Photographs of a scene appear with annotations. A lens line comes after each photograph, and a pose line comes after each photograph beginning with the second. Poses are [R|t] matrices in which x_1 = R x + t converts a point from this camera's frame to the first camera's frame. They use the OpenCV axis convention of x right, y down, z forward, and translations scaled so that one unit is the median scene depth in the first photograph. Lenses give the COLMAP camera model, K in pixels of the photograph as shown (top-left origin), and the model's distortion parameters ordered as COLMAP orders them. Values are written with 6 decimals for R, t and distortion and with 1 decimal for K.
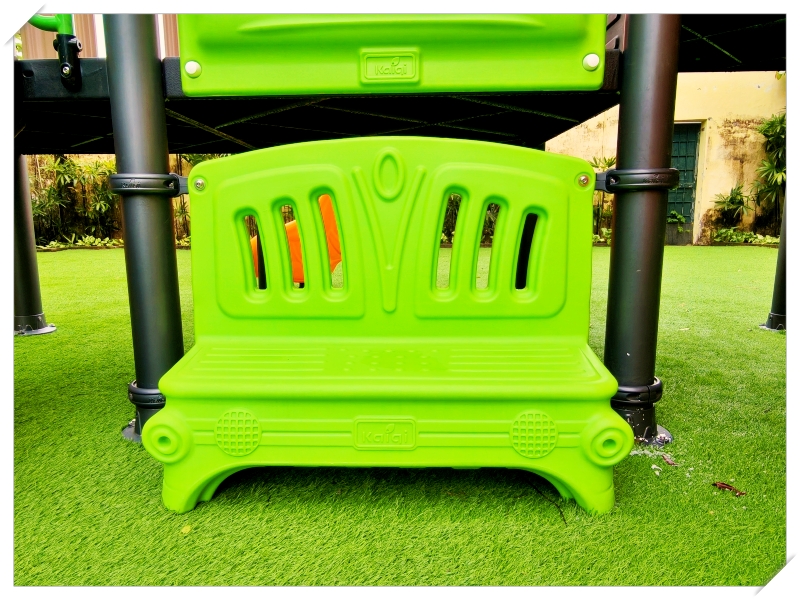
lens RADIAL K [[537.0, 0, 395.4], [0, 537.0, 304.1], [0, 0, 1]] dist [0.002413, -0.000989]
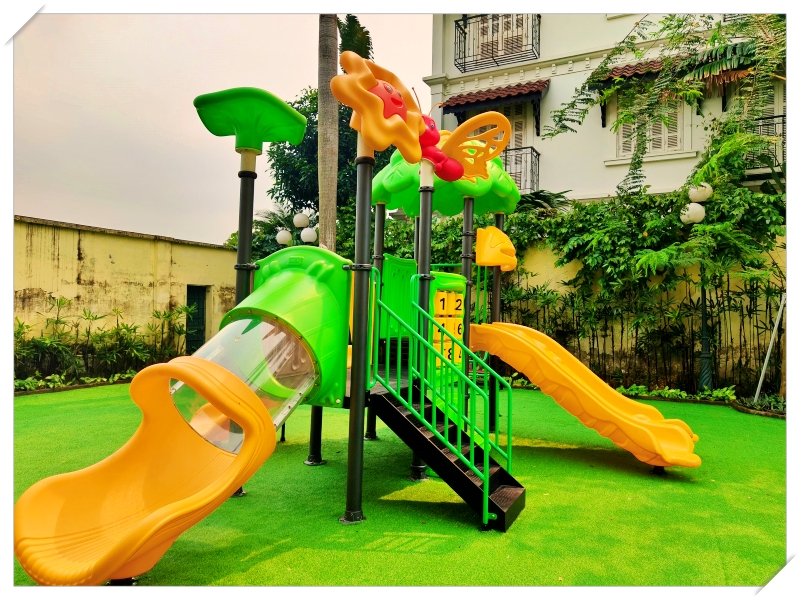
lens RADIAL K [[555.4, 0, 399.7], [0, 555.4, 302.4], [0, 0, 1]] dist [0.018779, -0.013237]
pose [[0.413860, 0.029616, 0.909859, -4.648970], [0.122723, 0.988532, -0.087999, -0.738748], [-0.902031, 0.148080, 0.405479, -0.702030]]
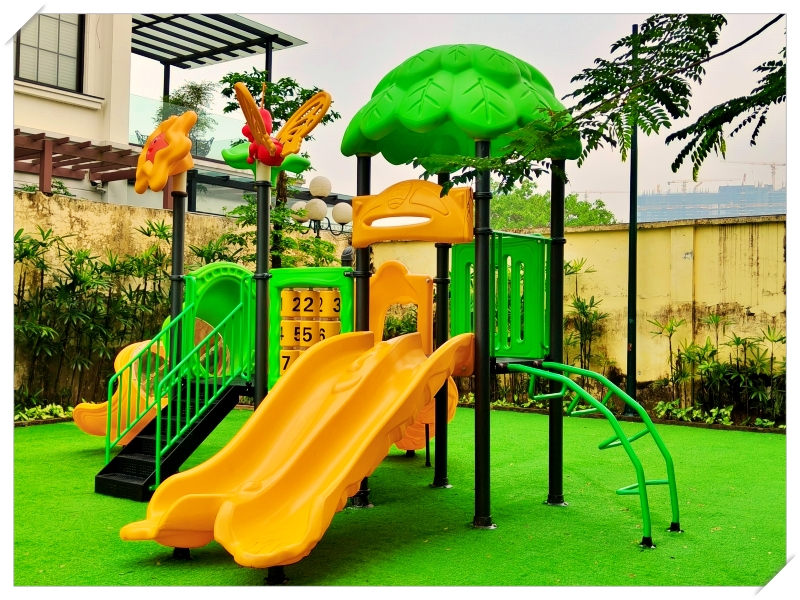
lens RADIAL K [[959.6, 0, 399.6], [0, 959.6, 299.5], [0, 0, 1]] dist [0.027823, 0.000000]
pose [[0.814067, 0.011077, -0.580665, 4.560381], [-0.115437, 0.982955, -0.143086, -0.215904], [0.569183, 0.183512, 0.801470, -4.311886]]
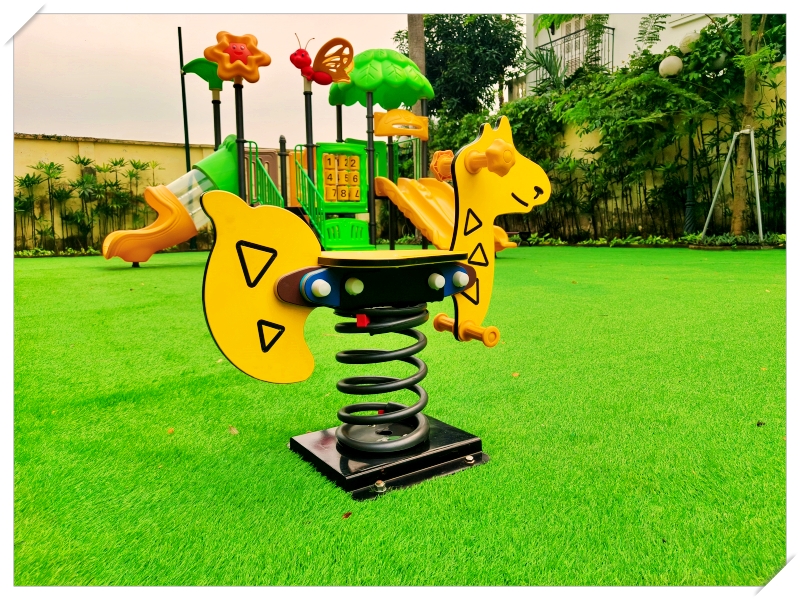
lens RADIAL K [[555.4, 0, 393.5], [0, 555.4, 297.3], [0, 0, 1]] dist [0.018779, -0.013237]
pose [[0.819579, -0.078254, 0.567597, -4.127302], [0.108543, 0.993896, -0.019703, 1.068333], [-0.562590, 0.077757, 0.823071, -5.983686]]
